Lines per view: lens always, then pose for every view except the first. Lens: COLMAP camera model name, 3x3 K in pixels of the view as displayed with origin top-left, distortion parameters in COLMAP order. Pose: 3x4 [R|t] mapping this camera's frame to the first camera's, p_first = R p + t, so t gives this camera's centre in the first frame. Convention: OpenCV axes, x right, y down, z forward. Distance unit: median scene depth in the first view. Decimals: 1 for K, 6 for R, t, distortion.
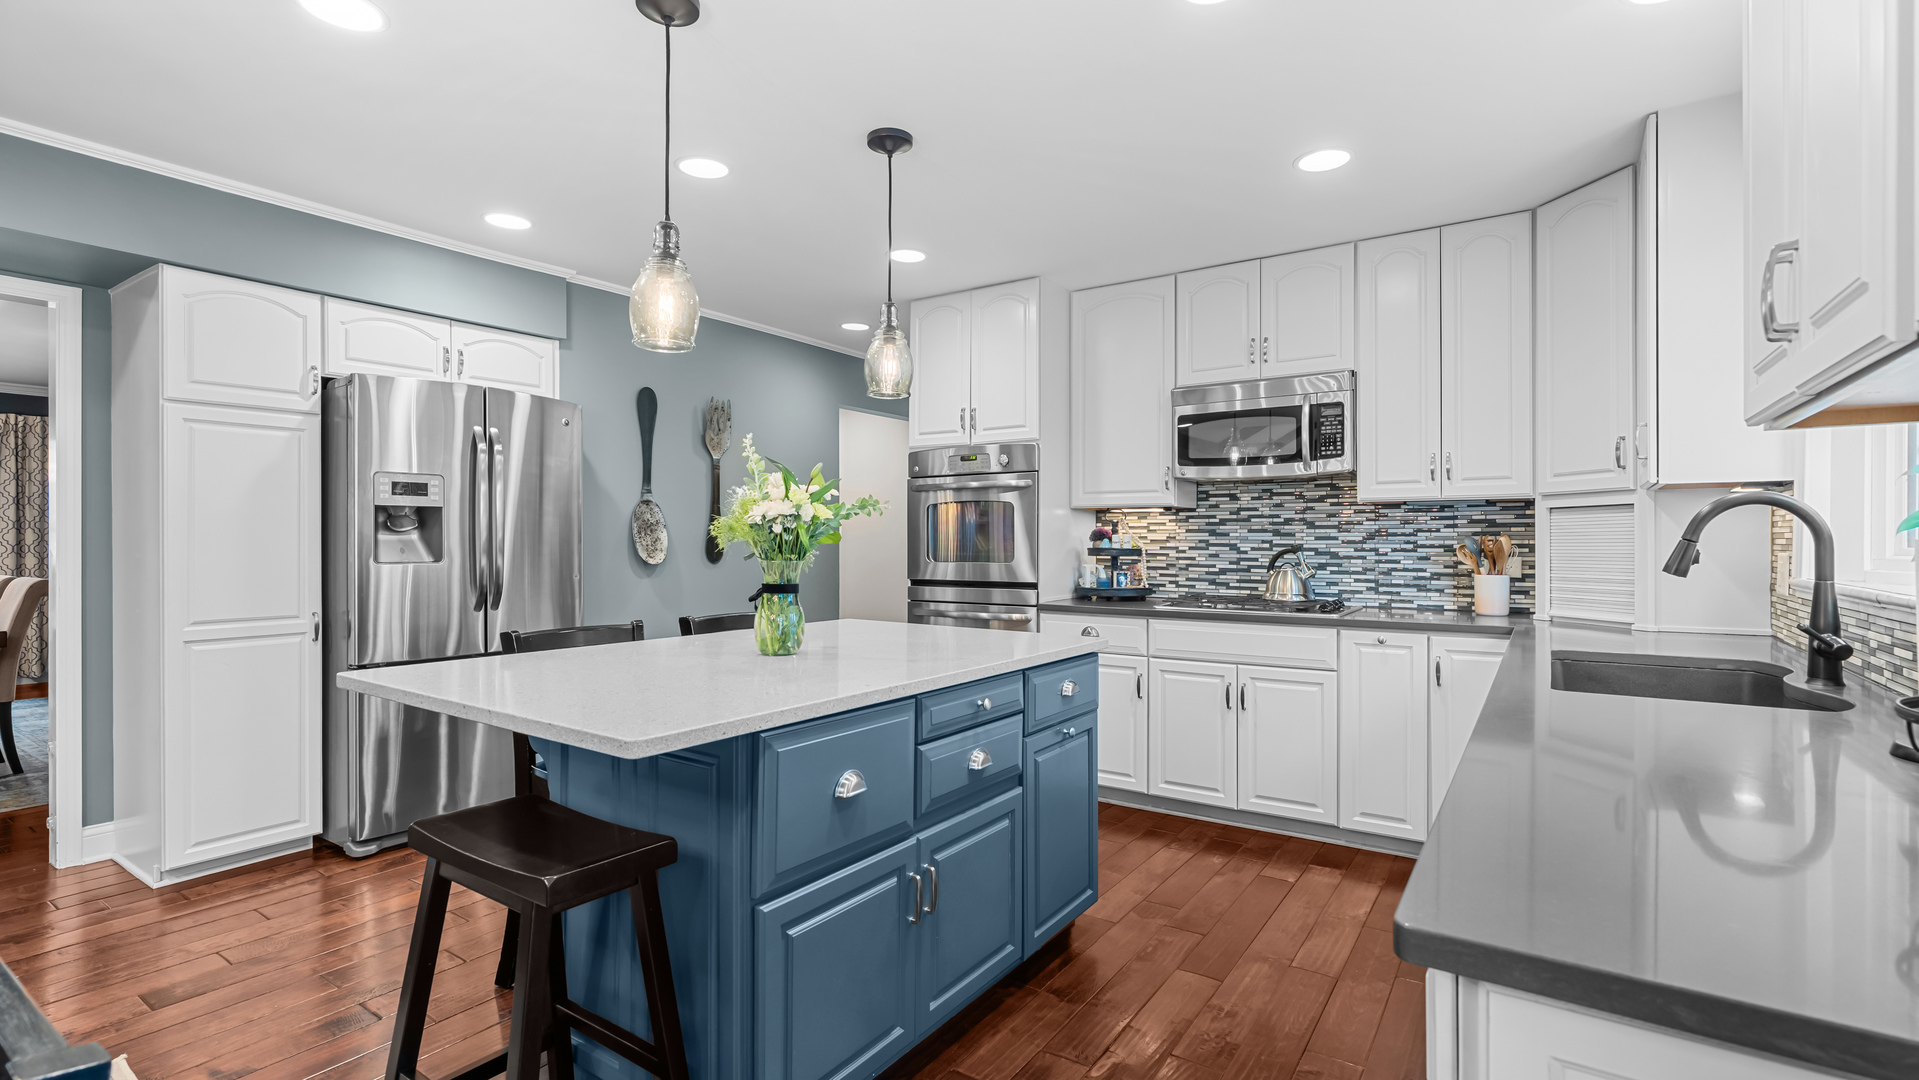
lens RADIAL K [[862.6, 0, 960.6], [0, 862.6, 528.6], [0, 0, 1]] dist [-0.002962, 0.000554]
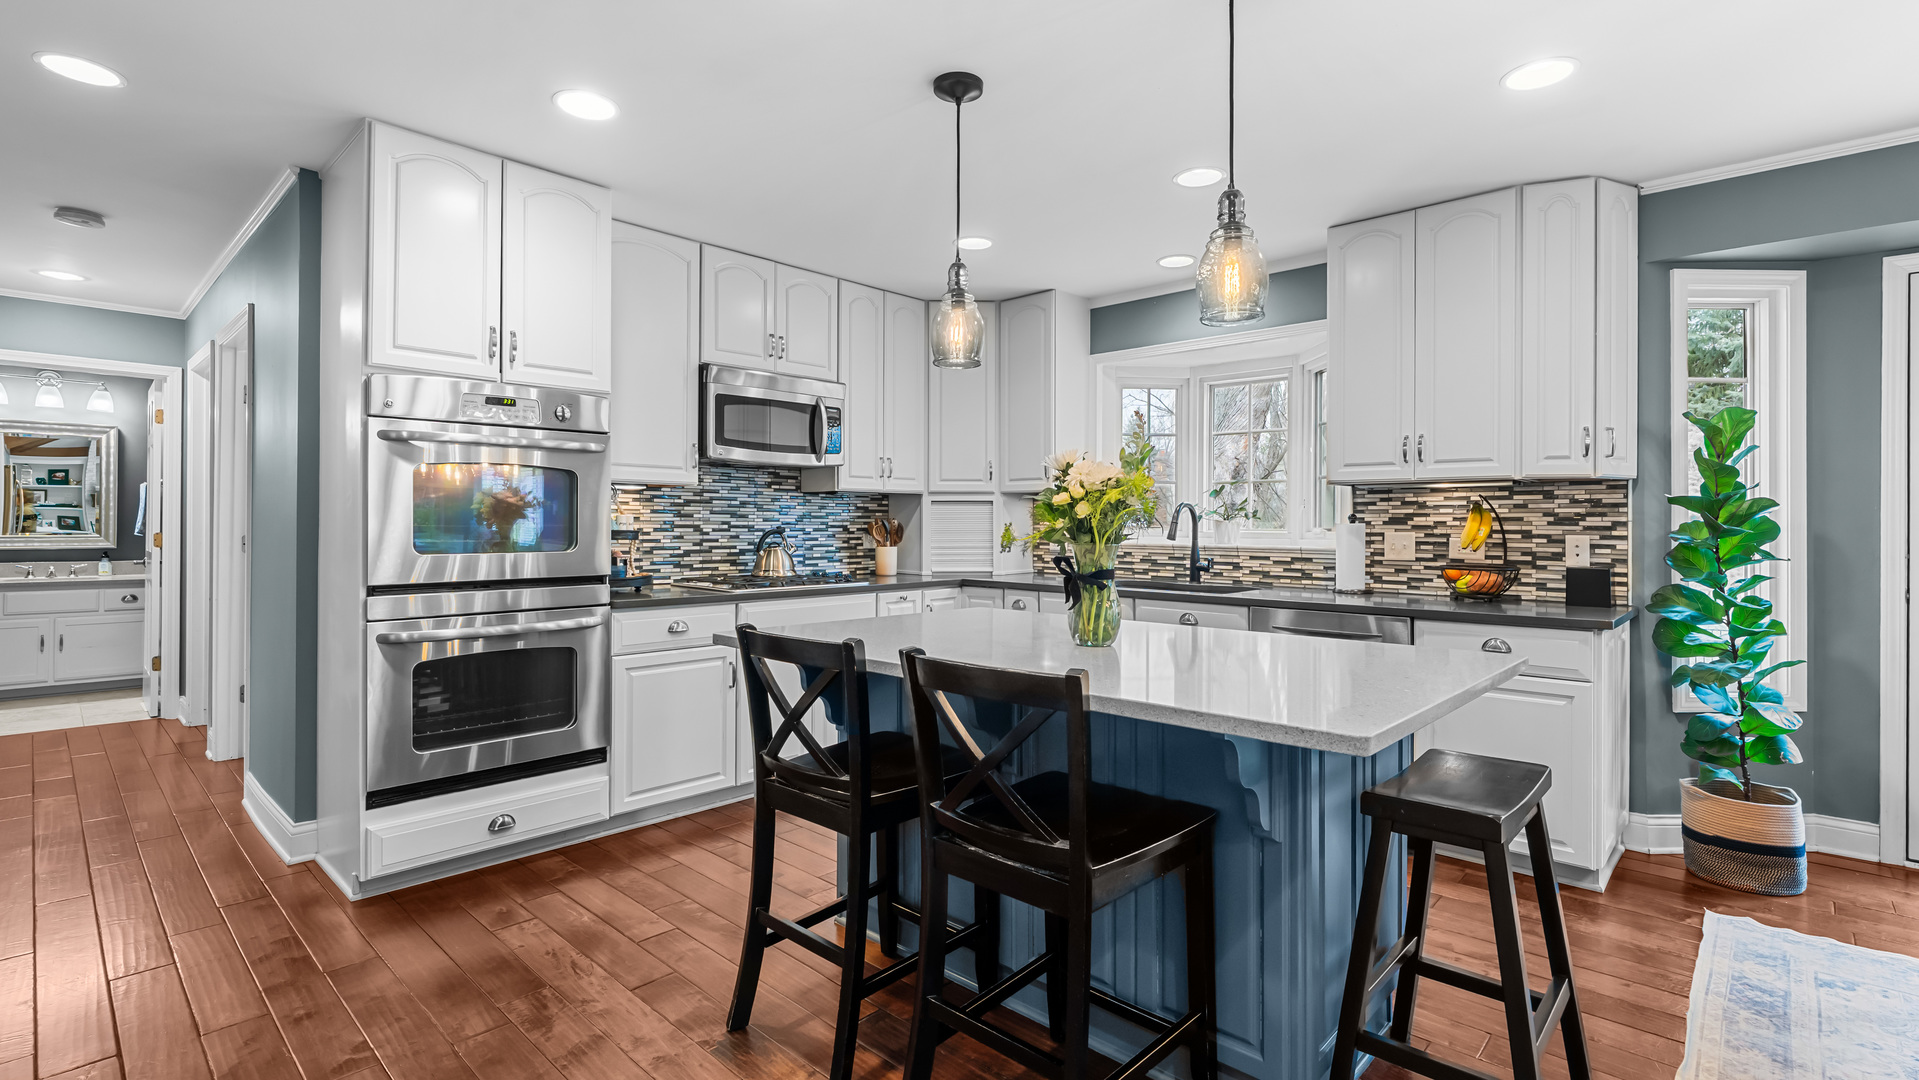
lens RADIAL K [[862.6, 0, 960.6], [0, 862.6, 528.6], [0, 0, 1]] dist [-0.002962, 0.000554]
pose [[0.167214, -0.007155, 0.985895, -0.659166], [-0.016967, 0.999805, 0.010134, 0.006771], [-0.985775, -0.018422, 0.167060, 0.566798]]
